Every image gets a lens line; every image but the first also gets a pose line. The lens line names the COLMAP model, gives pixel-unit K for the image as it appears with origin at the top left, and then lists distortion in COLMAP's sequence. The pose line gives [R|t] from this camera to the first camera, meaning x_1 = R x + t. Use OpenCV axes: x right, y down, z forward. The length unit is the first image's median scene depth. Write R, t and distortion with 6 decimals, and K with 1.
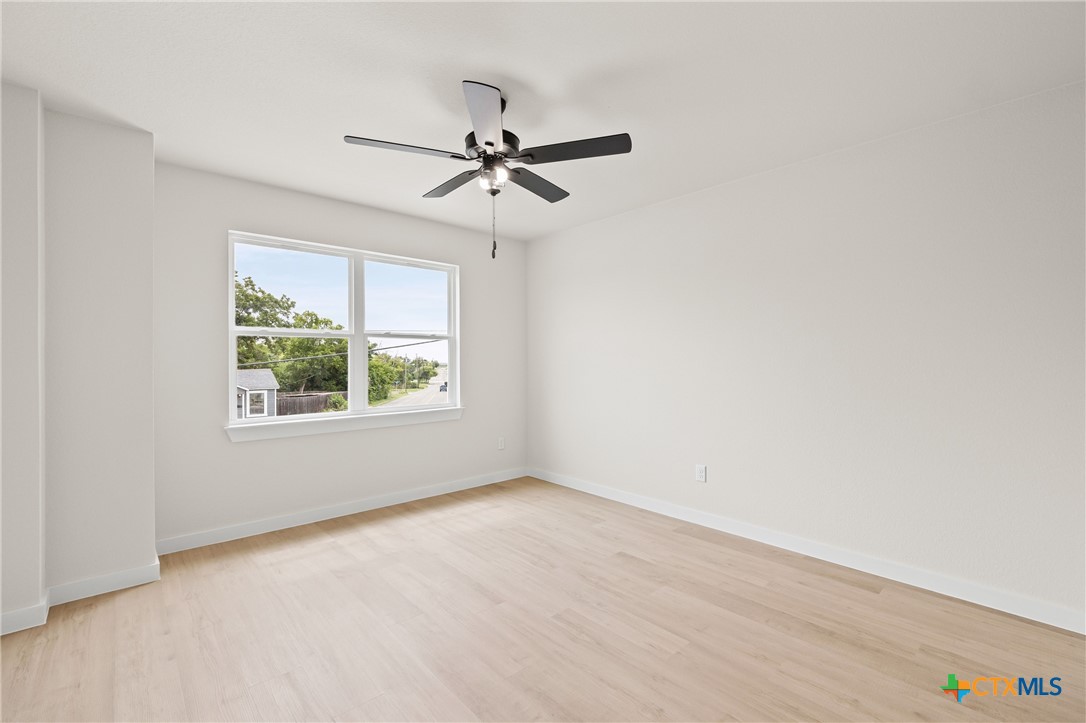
lens RADIAL K [[473.9, 0, 541.7], [0, 473.9, 359.1], [0, 0, 1]] dist [-0.001202, -0.000104]
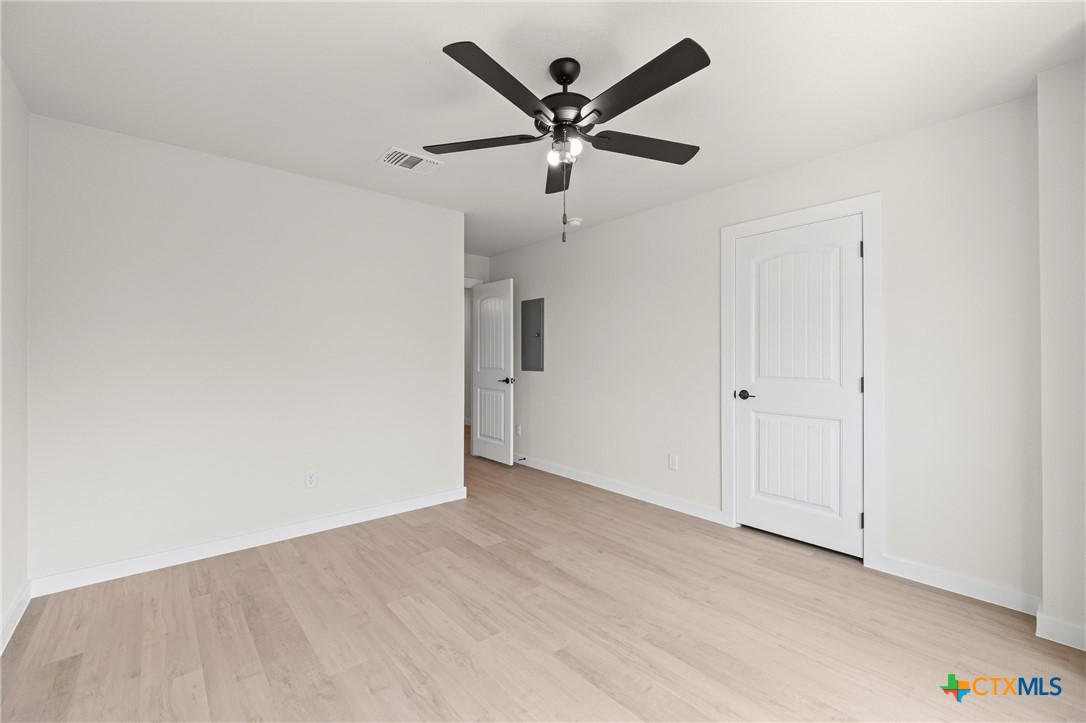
lens RADIAL K [[473.9, 0, 543.5], [0, 473.9, 359.4], [0, 0, 1]] dist [-0.001202, -0.000104]
pose [[-0.999820, 0.000666, 0.018953, -0.085888], [0.000691, 0.999999, 0.001332, 0.005377], [-0.018952, 0.001345, -0.999819, 2.034182]]
